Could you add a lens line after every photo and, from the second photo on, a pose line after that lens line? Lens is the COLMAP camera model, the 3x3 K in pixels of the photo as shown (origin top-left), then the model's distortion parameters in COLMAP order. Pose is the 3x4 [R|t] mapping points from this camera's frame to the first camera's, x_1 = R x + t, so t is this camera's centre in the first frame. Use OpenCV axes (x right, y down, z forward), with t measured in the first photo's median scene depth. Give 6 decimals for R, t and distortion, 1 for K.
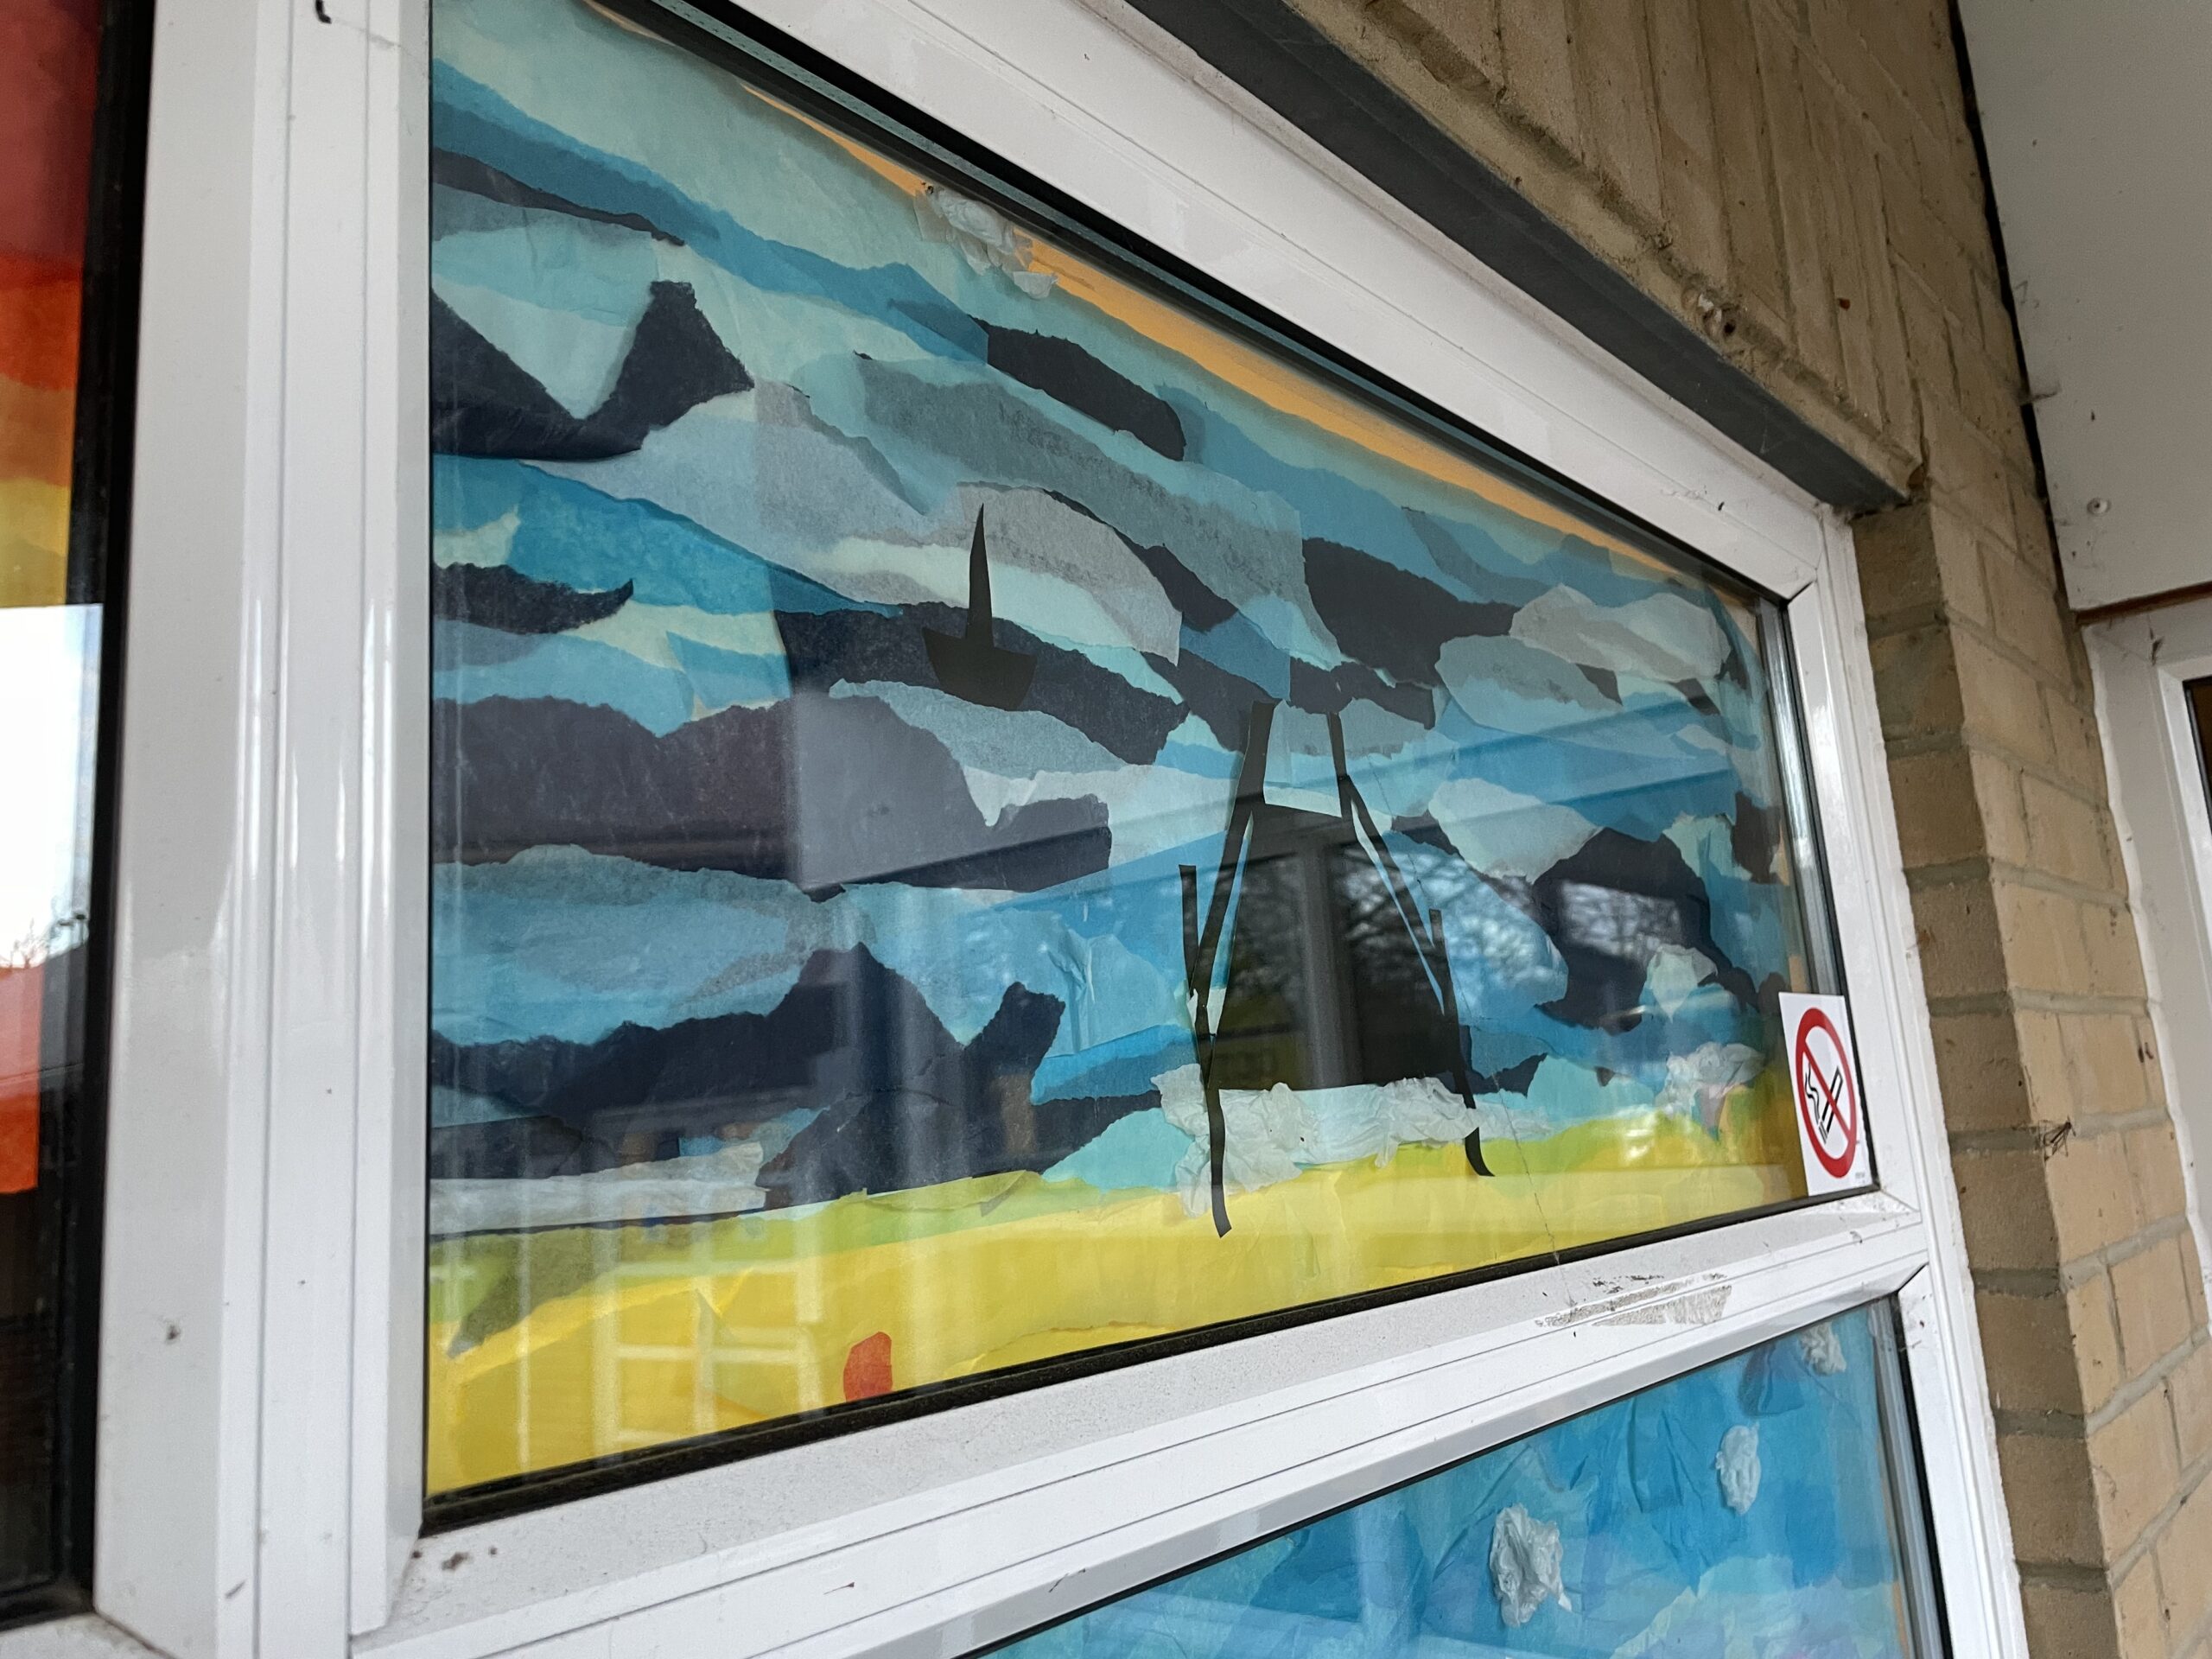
lens RADIAL K [[1684.3, 0, 1112.8], [0, 1684.3, 843.2], [0, 0, 1]] dist [0.092755, -0.117537]
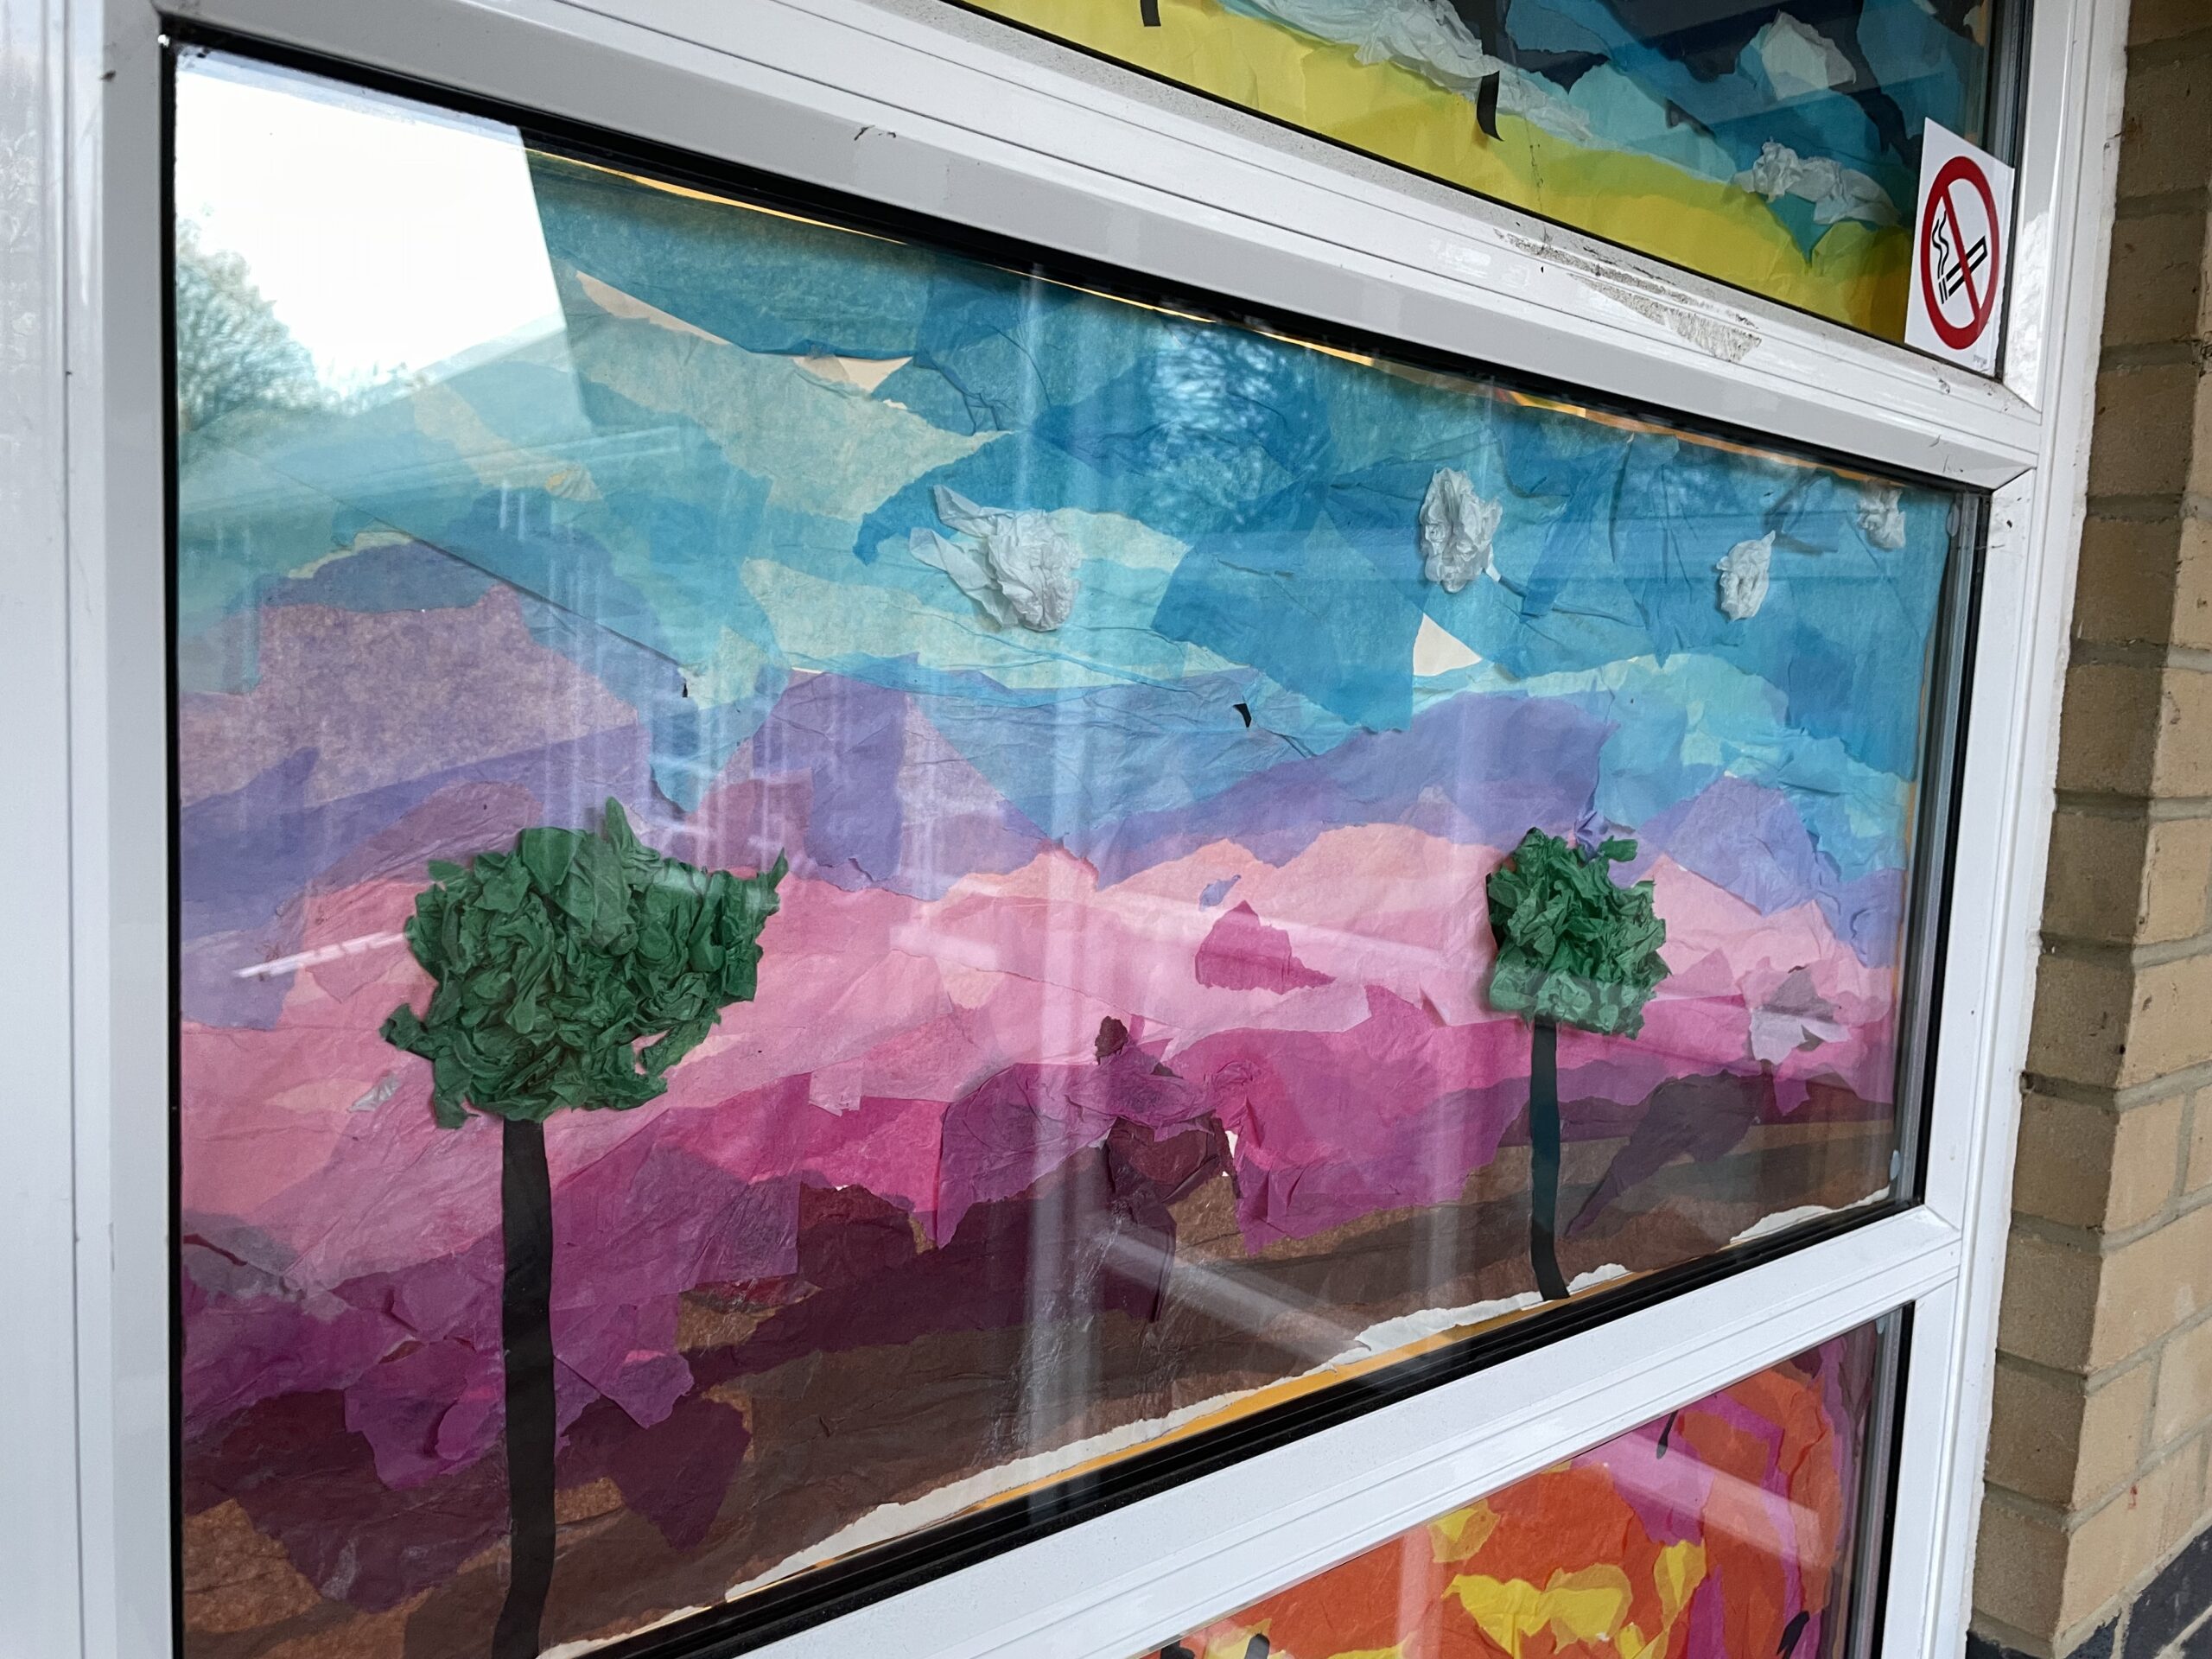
lens RADIAL K [[1684.3, 0, 1082.1], [0, 1684.3, 855.3], [0, 0, 1]] dist [0.092755, -0.117537]
pose [[0.981121, 0.131493, -0.141817, 0.176996], [-0.088101, 0.956670, 0.277527, 0.323391], [0.172164, -0.259793, 0.950193, -0.040499]]
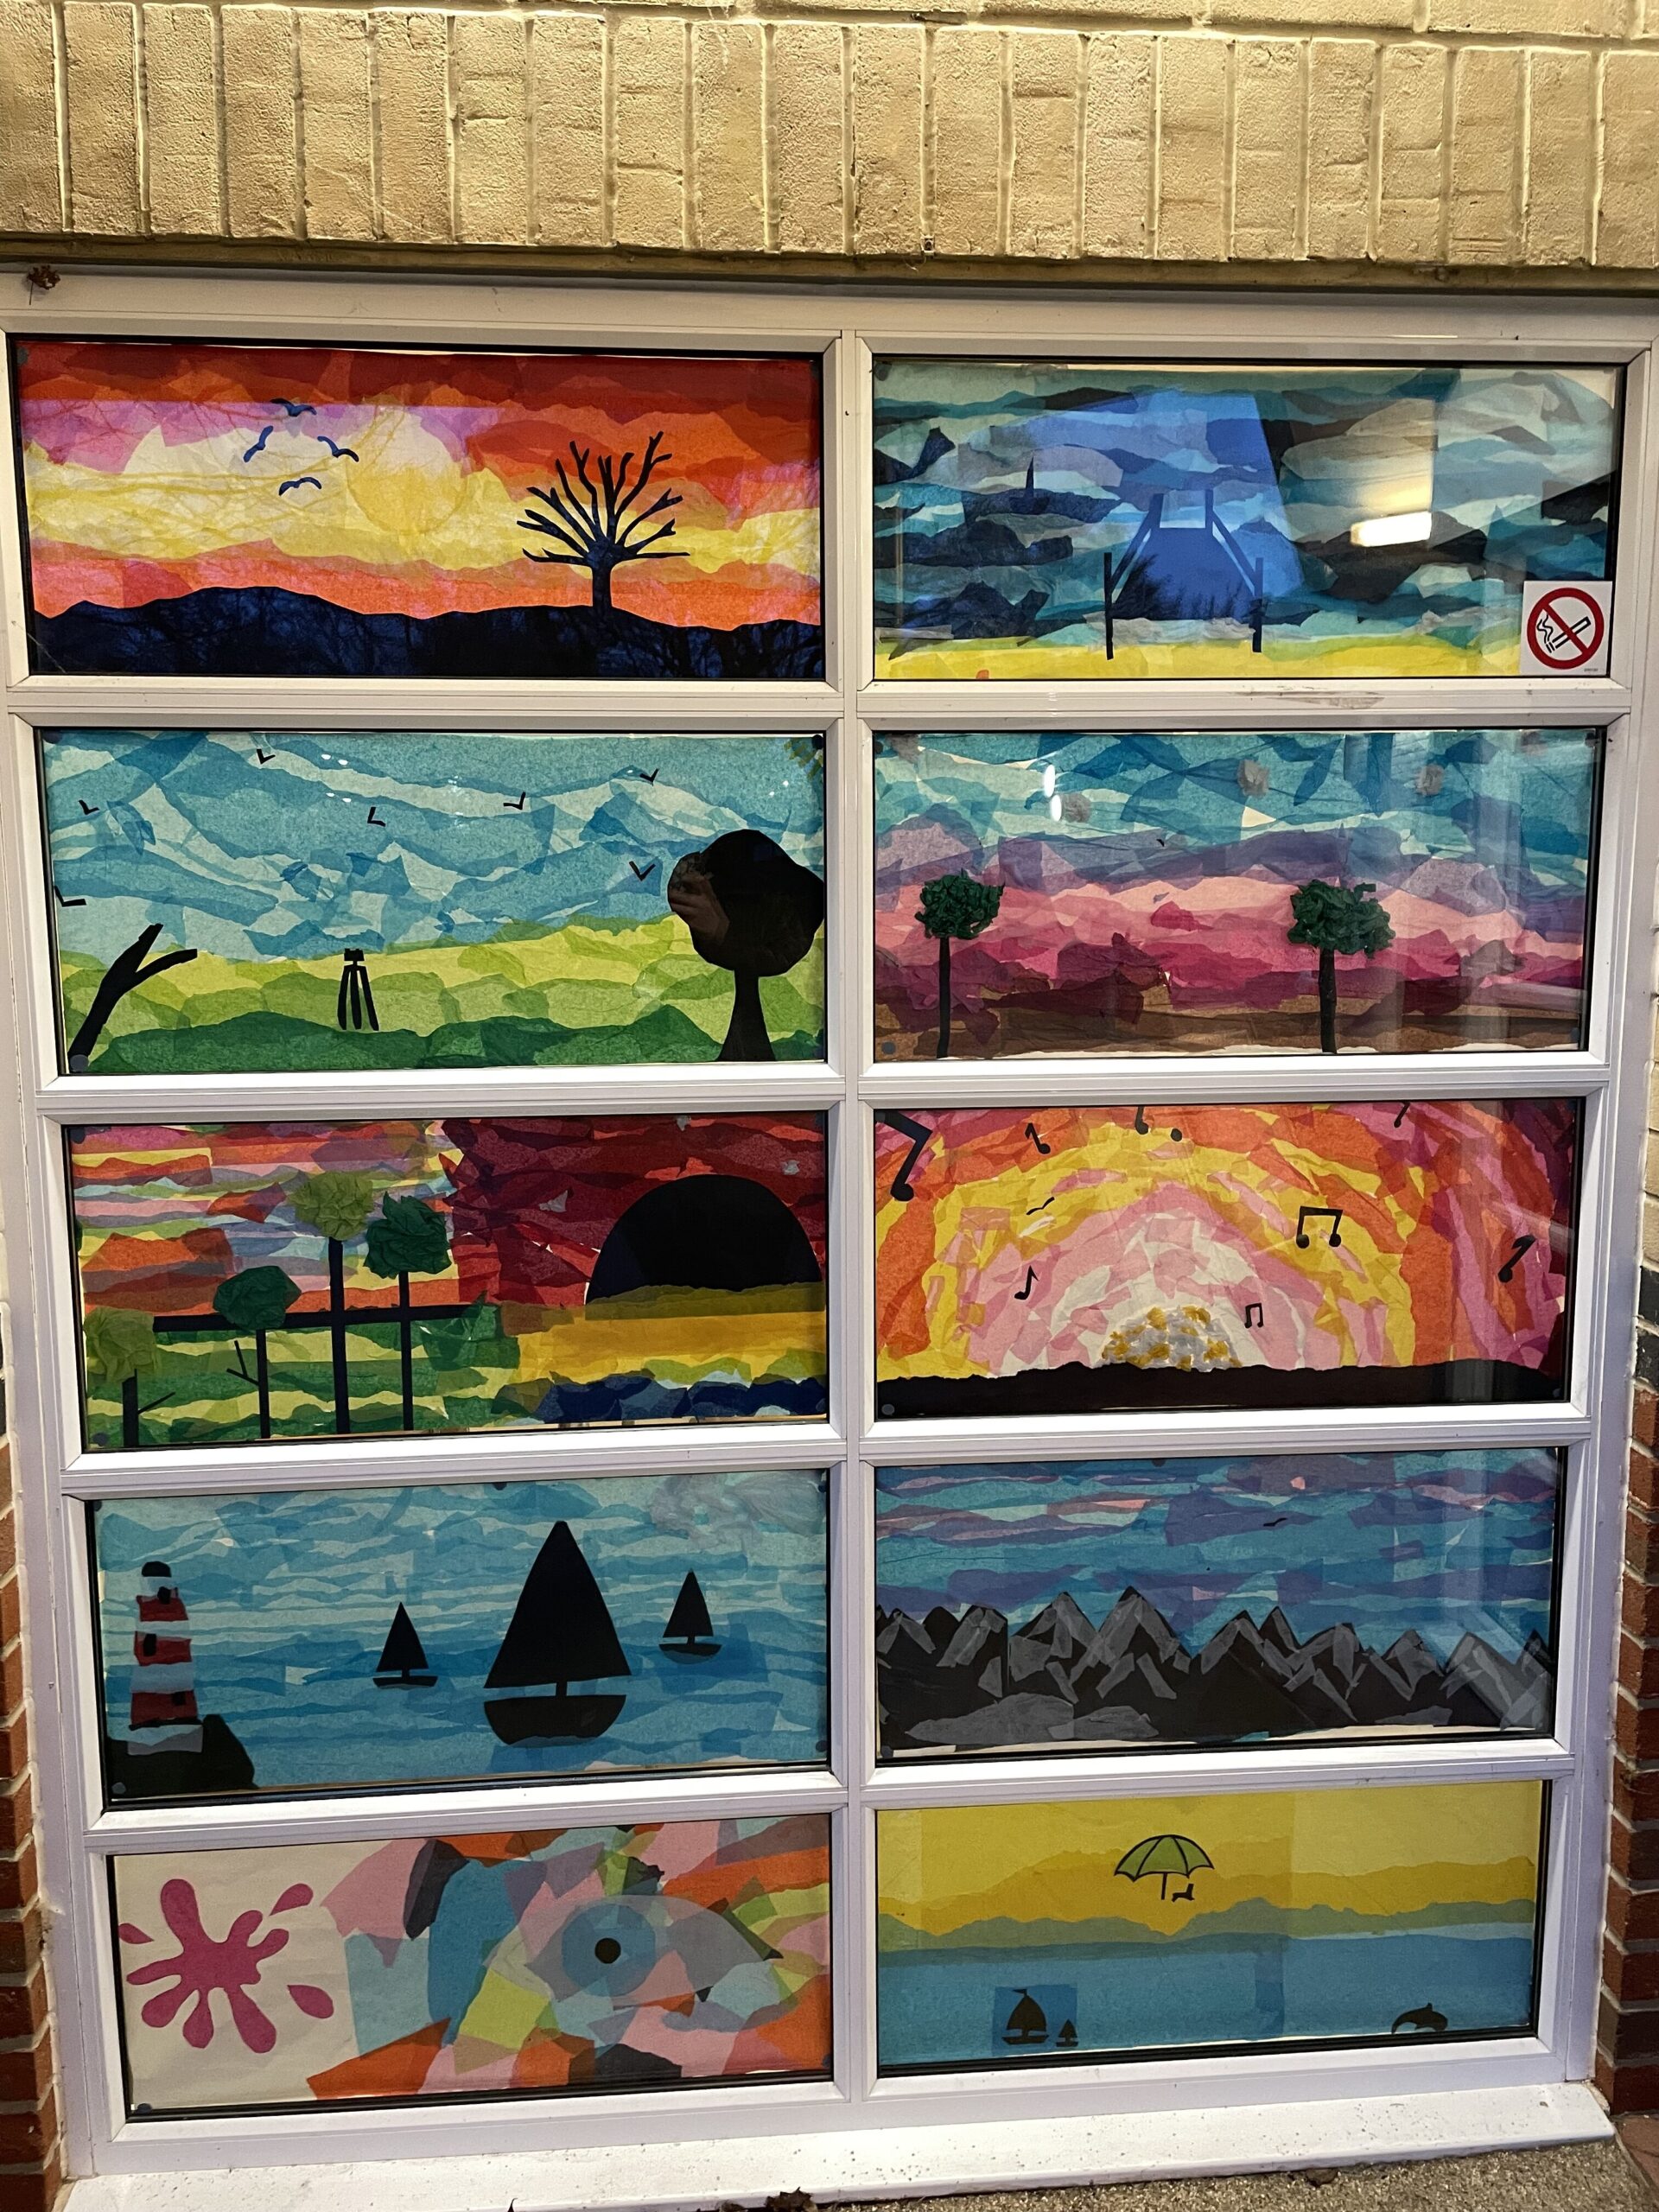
lens RADIAL K [[1684.3, 0, 850.5], [0, 1684.3, 1103.3], [0, 0, 1]] dist [0.092755, -0.117537]
pose [[0.706680, 0.155362, -0.690265, 1.818735], [0.078123, 0.952495, 0.294364, 0.017273], [0.703207, -0.261947, 0.660972, -1.593169]]
